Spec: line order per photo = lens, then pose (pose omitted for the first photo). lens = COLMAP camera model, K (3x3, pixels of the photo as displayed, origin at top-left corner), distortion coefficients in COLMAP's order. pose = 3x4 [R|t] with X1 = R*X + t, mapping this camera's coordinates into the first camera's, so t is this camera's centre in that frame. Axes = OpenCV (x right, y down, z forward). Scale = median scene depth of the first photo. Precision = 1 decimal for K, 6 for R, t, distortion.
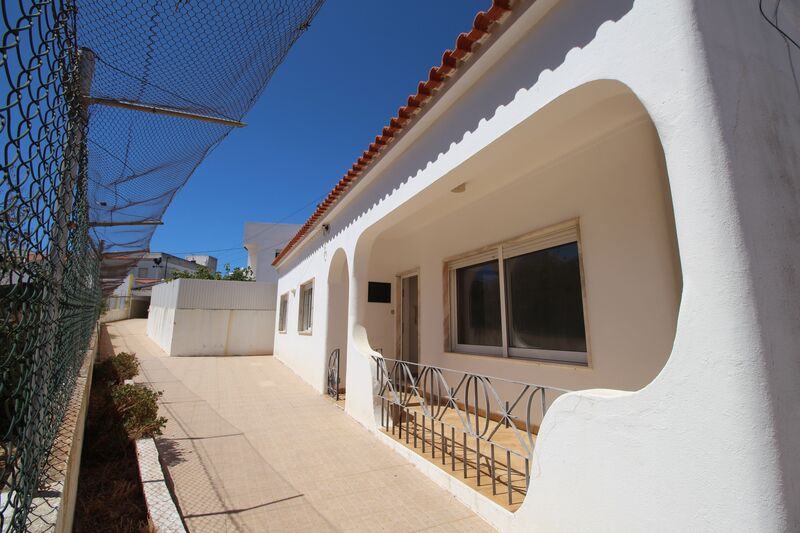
lens RADIAL K [[369.7, 0, 401.6], [0, 369.7, 264.6], [0, 0, 1]] dist [-0.005174, -0.011227]
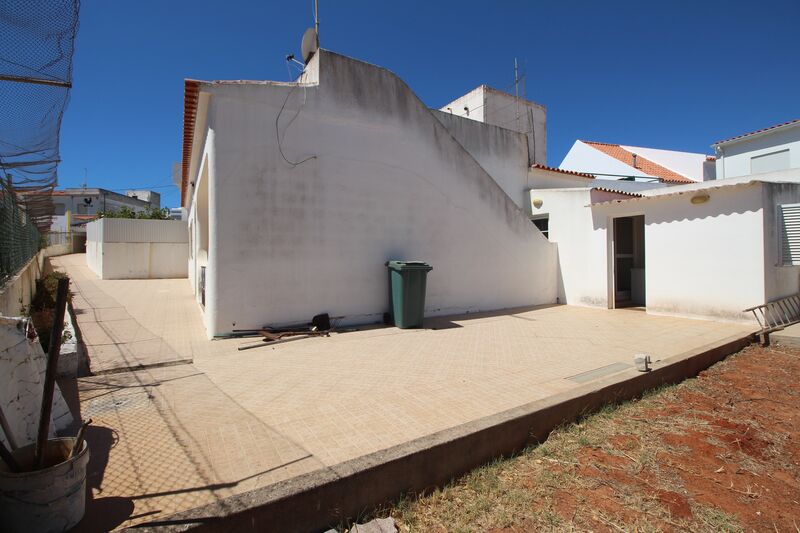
lens RADIAL K [[369.7, 0, 397.7], [0, 369.7, 263.4], [0, 0, 1]] dist [-0.005174, -0.011227]
pose [[0.996326, -0.008482, 0.085226, 0.175825], [-0.006258, 0.985215, 0.171209, -0.018708], [-0.085418, -0.171113, 0.981542, -0.203743]]
